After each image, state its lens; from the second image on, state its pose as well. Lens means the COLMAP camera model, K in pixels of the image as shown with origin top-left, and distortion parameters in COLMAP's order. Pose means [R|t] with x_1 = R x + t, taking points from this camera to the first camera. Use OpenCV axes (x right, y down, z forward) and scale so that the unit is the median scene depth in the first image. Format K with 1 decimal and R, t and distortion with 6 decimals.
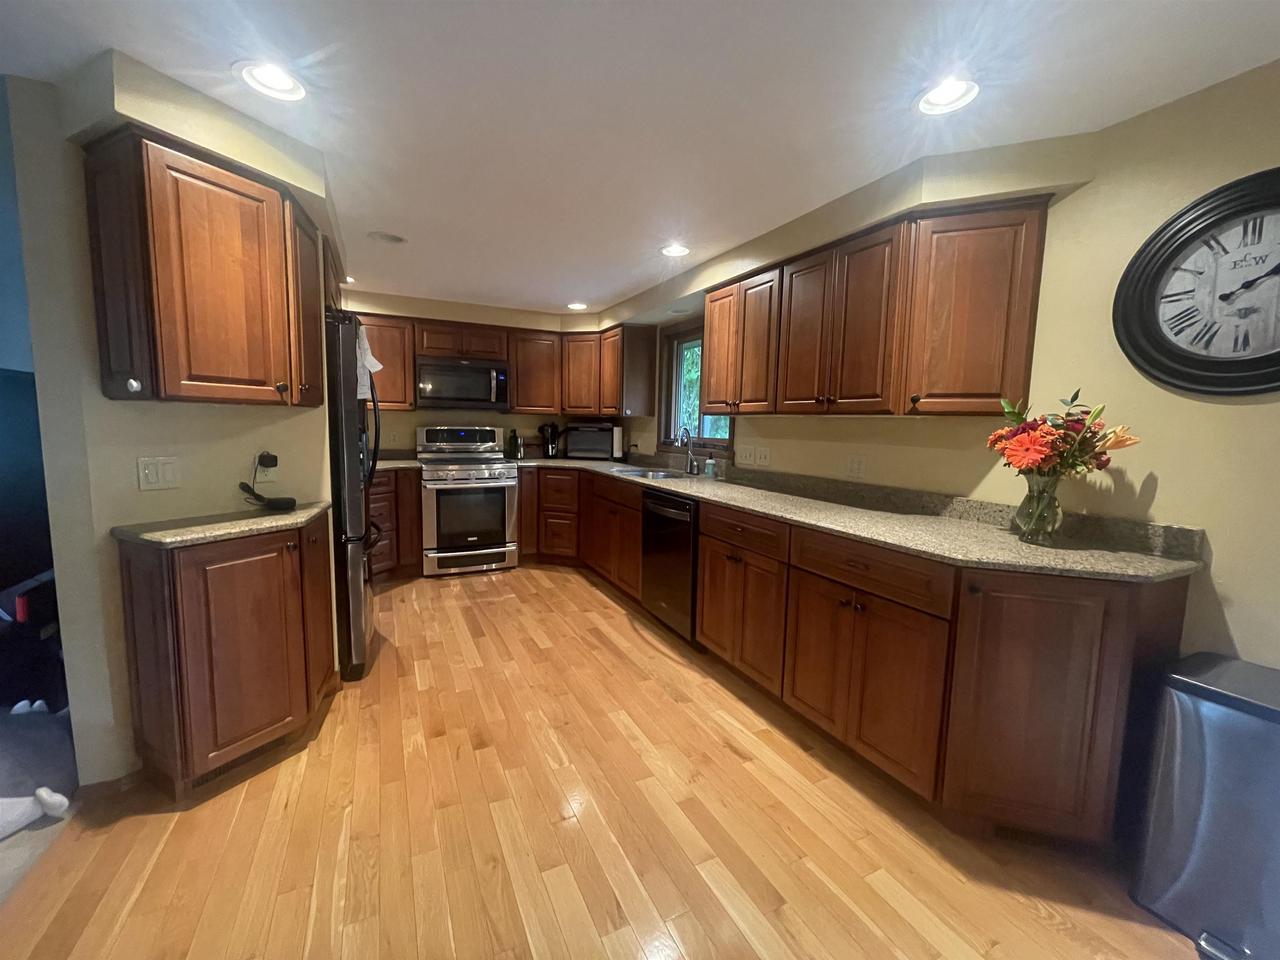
lens RADIAL K [[516.4, 0, 633.6], [0, 516.4, 479.6], [0, 0, 1]] dist [-0.001734, -0.000128]
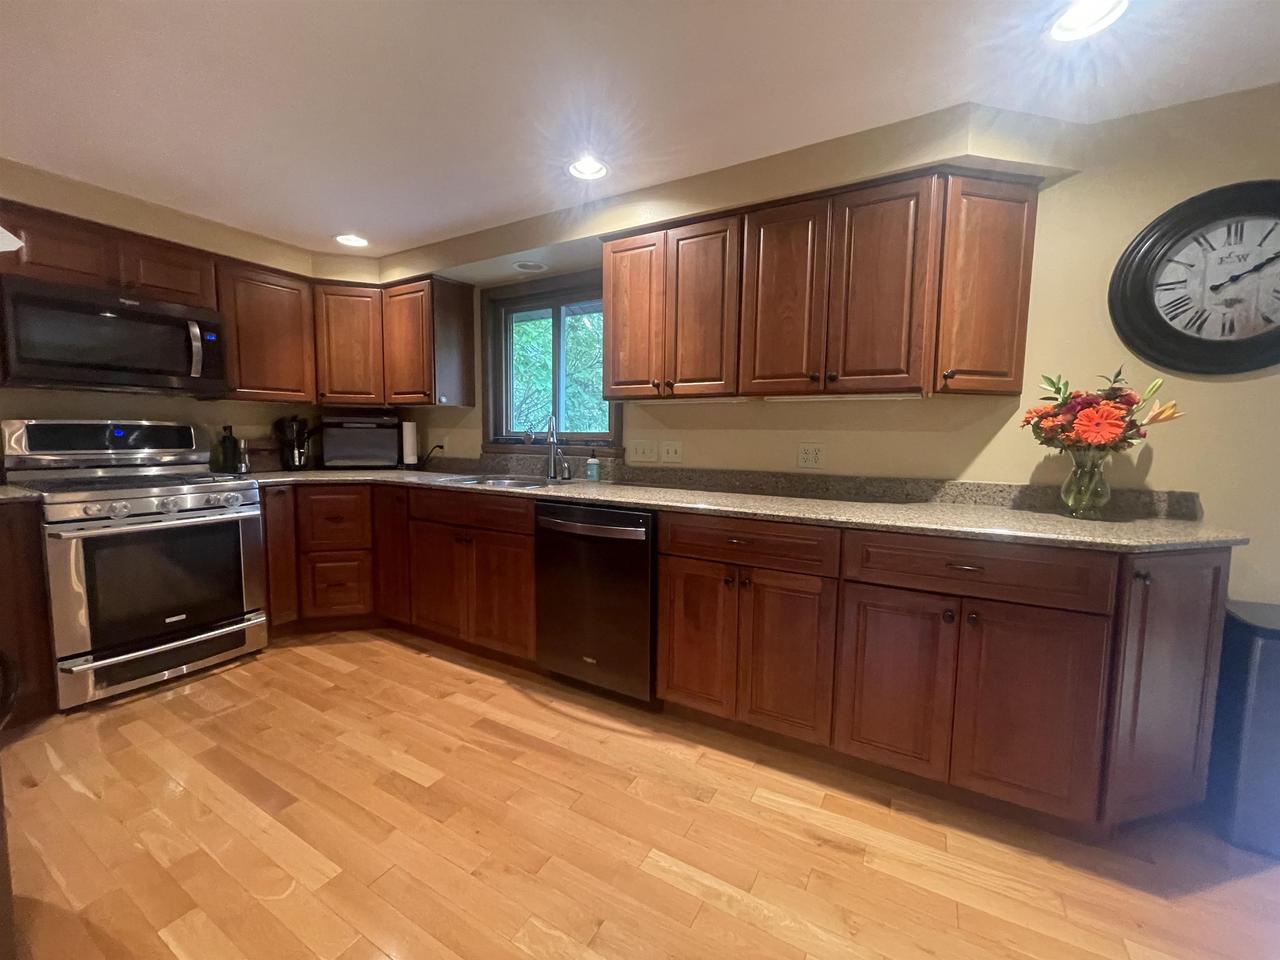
lens RADIAL K [[516.4, 0, 631.2], [0, 516.4, 480.5], [0, 0, 1]] dist [-0.001734, -0.000128]
pose [[0.833050, -0.059621, 0.549976, -0.325675], [0.065513, 0.997812, 0.008937, -0.011998], [-0.549305, 0.028586, 0.835133, 0.422434]]
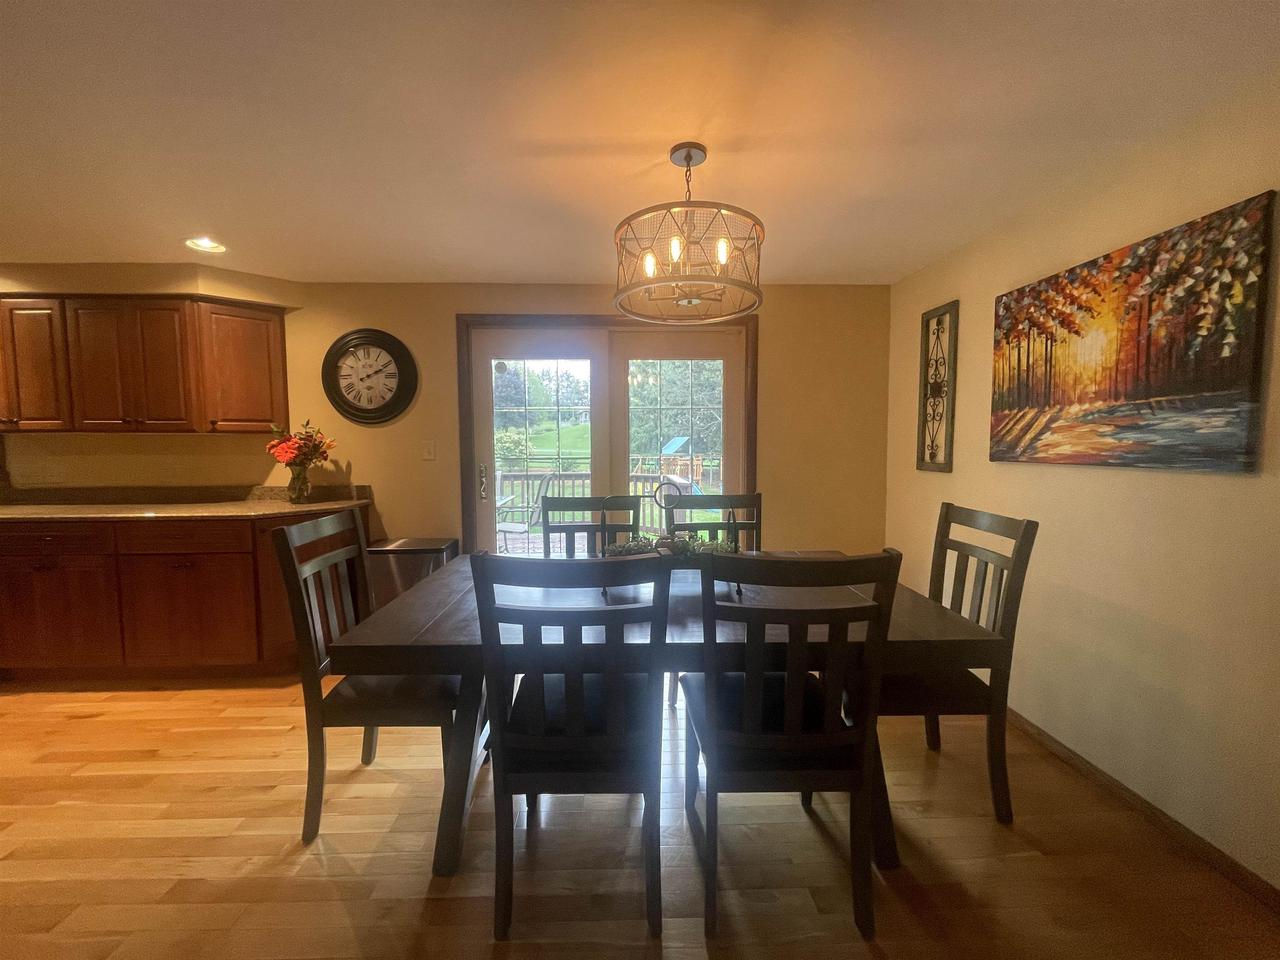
lens RADIAL K [[516.4, 0, 627.2], [0, 516.4, 479.1], [0, 0, 1]] dist [-0.001734, -0.000128]
pose [[0.413285, -0.083153, 0.906797, -0.243739], [0.111559, 0.992944, 0.040208, 0.060714], [-0.903742, 0.084544, 0.419646, -0.519811]]
